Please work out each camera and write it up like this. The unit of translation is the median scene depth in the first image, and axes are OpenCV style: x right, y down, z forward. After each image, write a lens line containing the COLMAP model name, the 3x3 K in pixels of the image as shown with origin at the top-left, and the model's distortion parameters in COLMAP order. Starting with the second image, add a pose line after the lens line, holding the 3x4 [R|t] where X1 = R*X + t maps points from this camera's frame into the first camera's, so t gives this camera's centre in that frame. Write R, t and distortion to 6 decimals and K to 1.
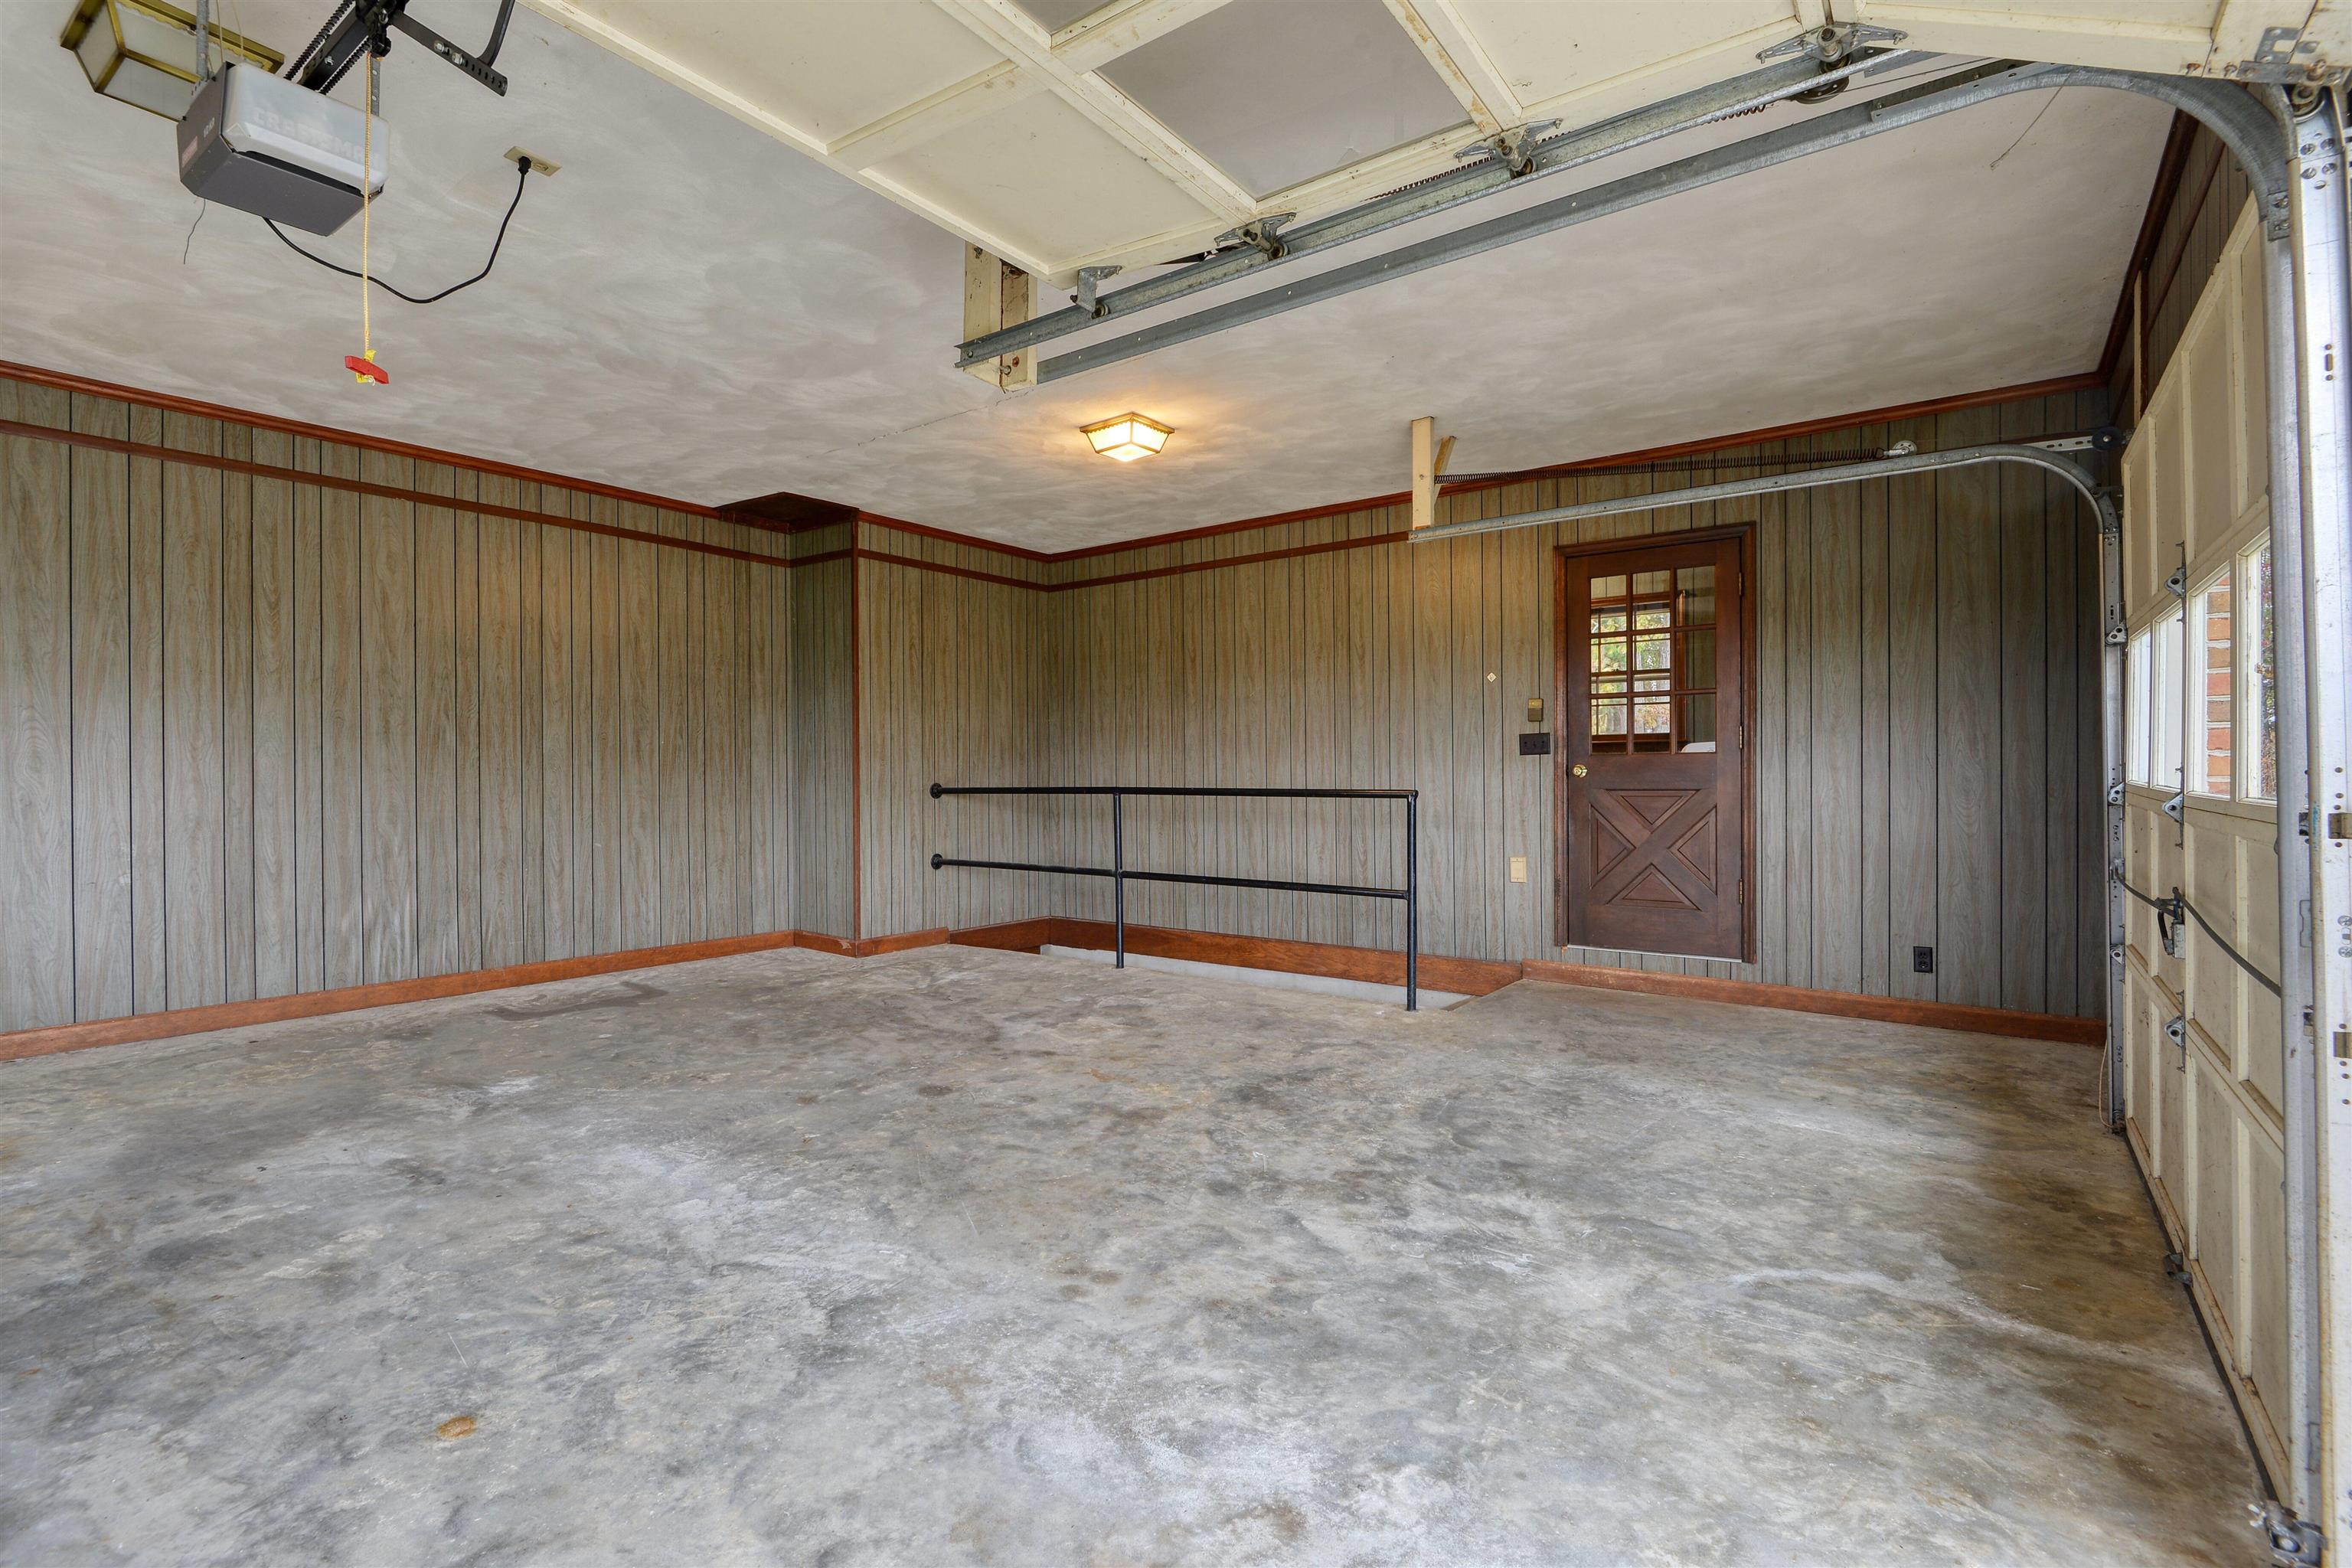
lens RADIAL K [[1090.6, 0, 1167.3], [0, 1090.6, 789.3], [0, 0, 1]] dist [-0.010664, -0.003107]
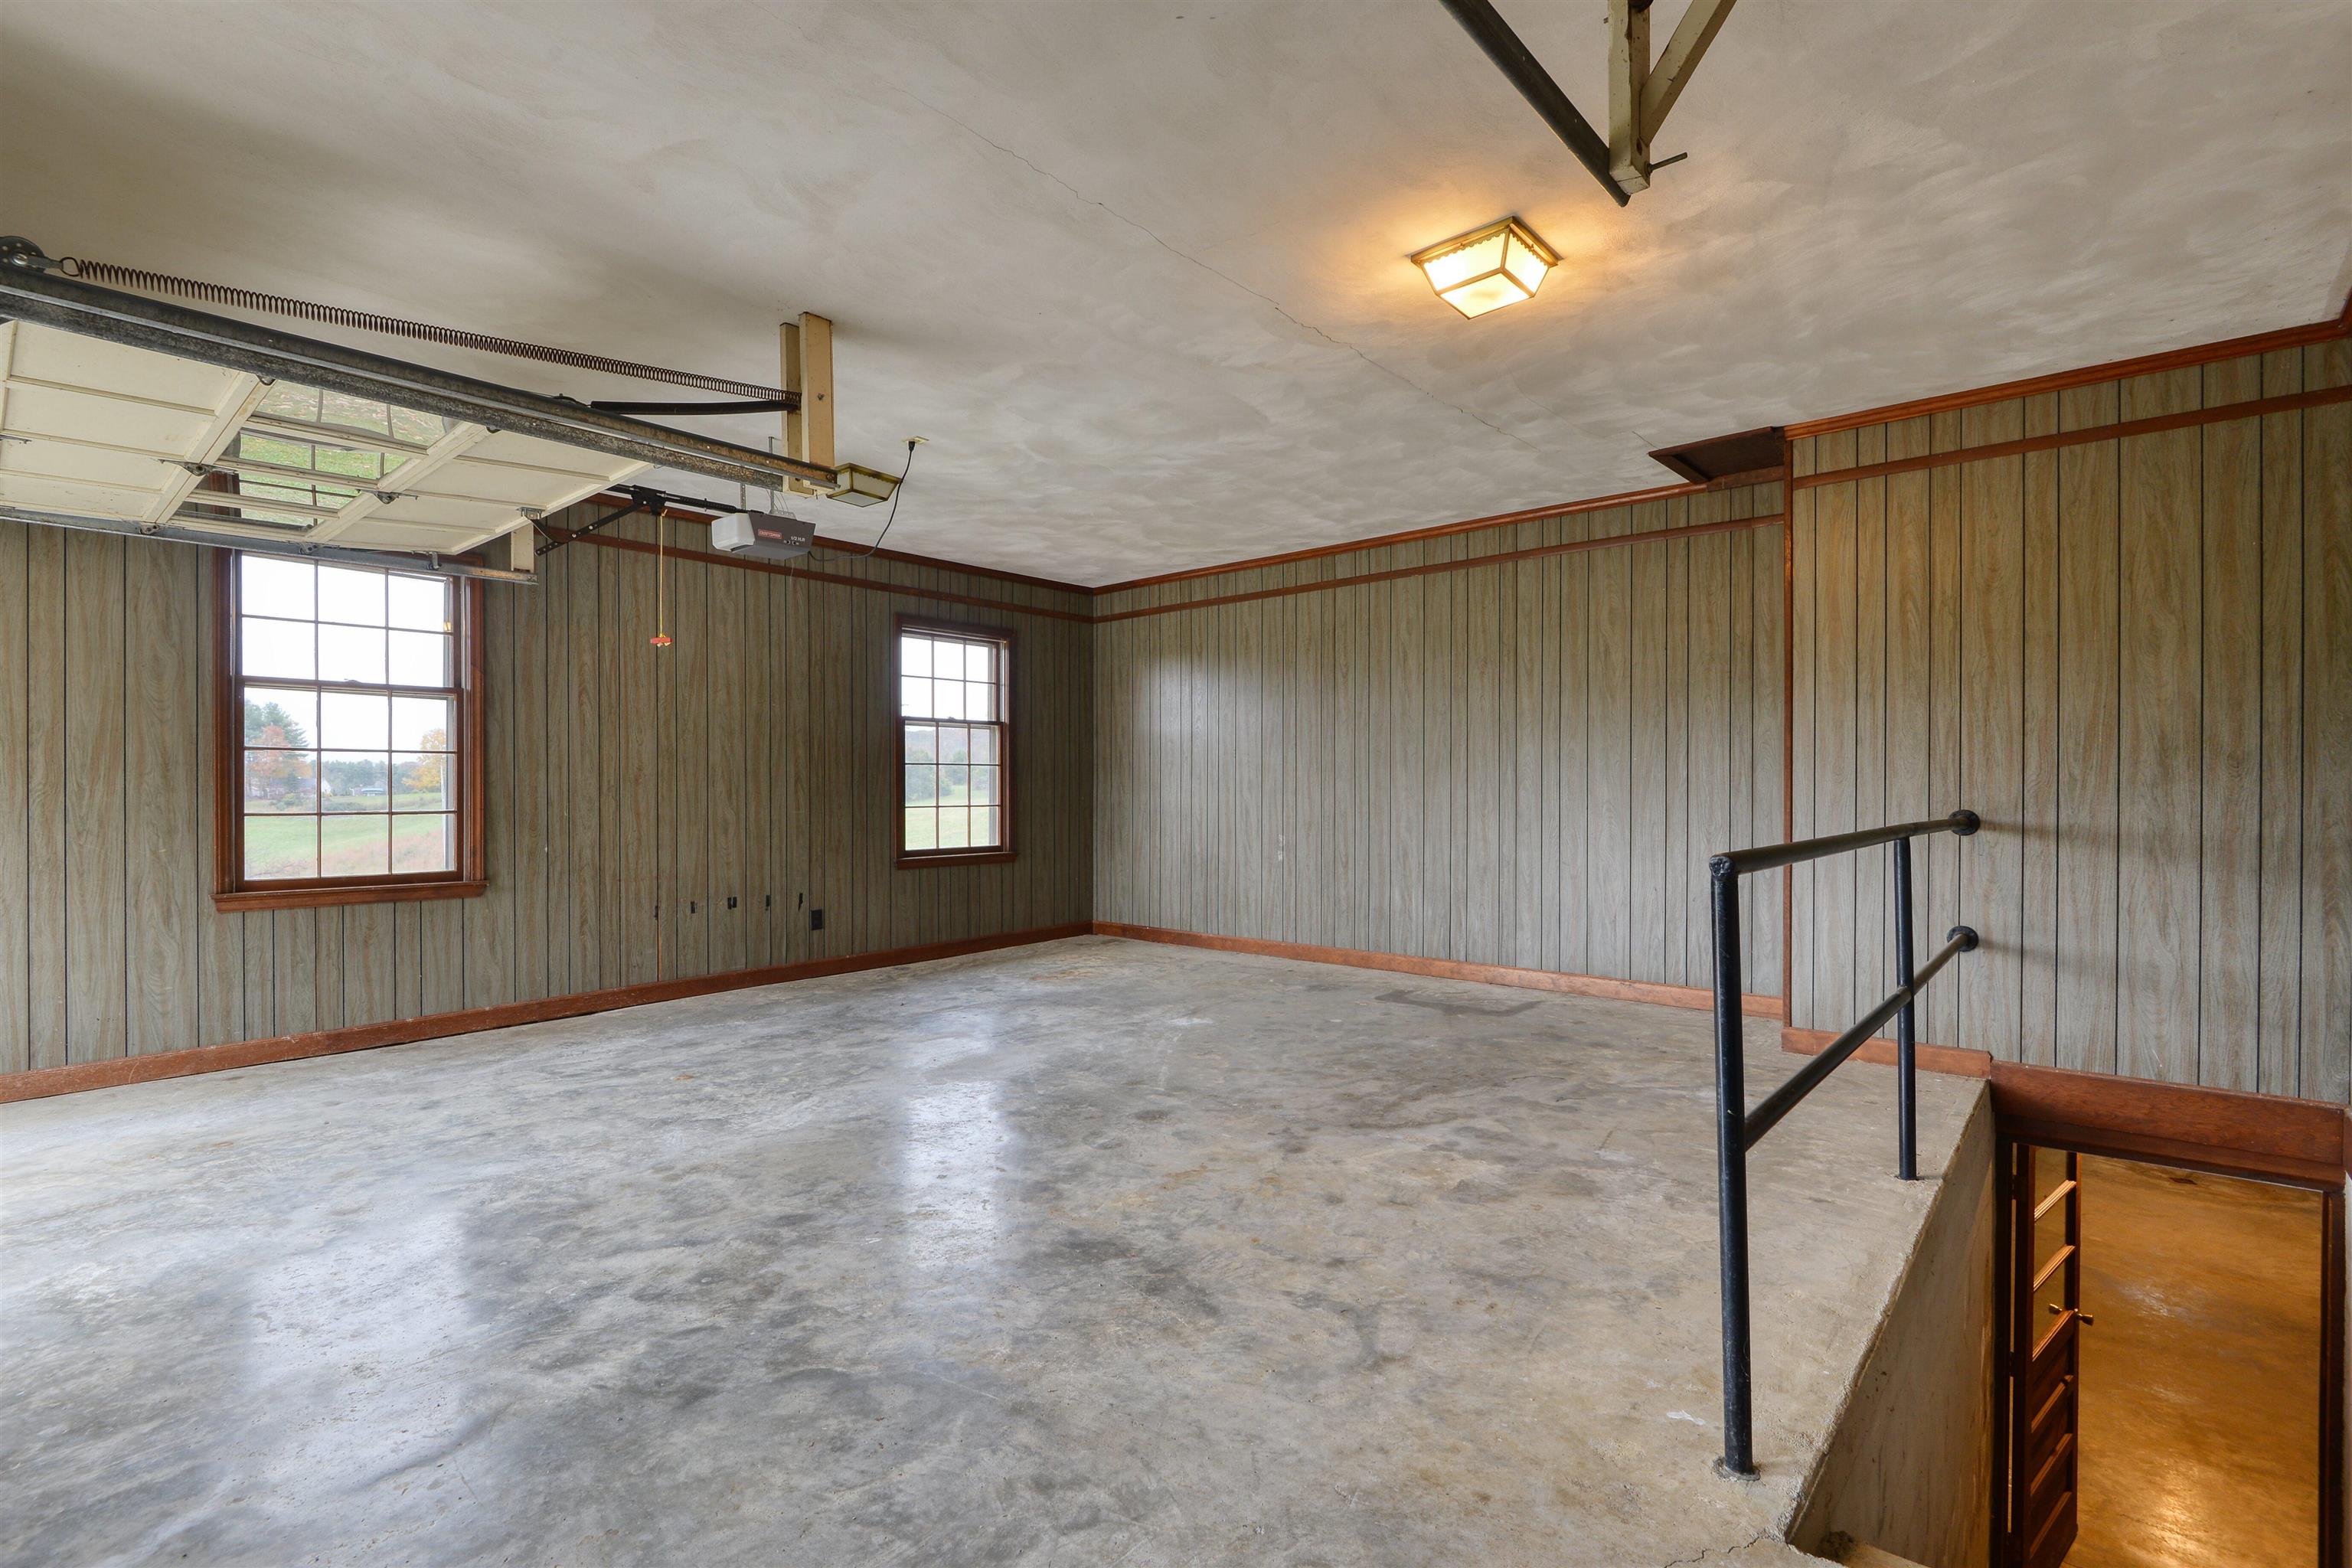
lens RADIAL K [[1090.6, 0, 1167.3], [0, 1090.6, 789.3], [0, 0, 1]] dist [-0.010664, -0.003107]
pose [[-0.092848, 0.002585, -0.995677, 0.973236], [-0.009204, 0.999952, 0.003454, -0.032555], [0.995638, 0.009485, -0.092820, 1.378168]]
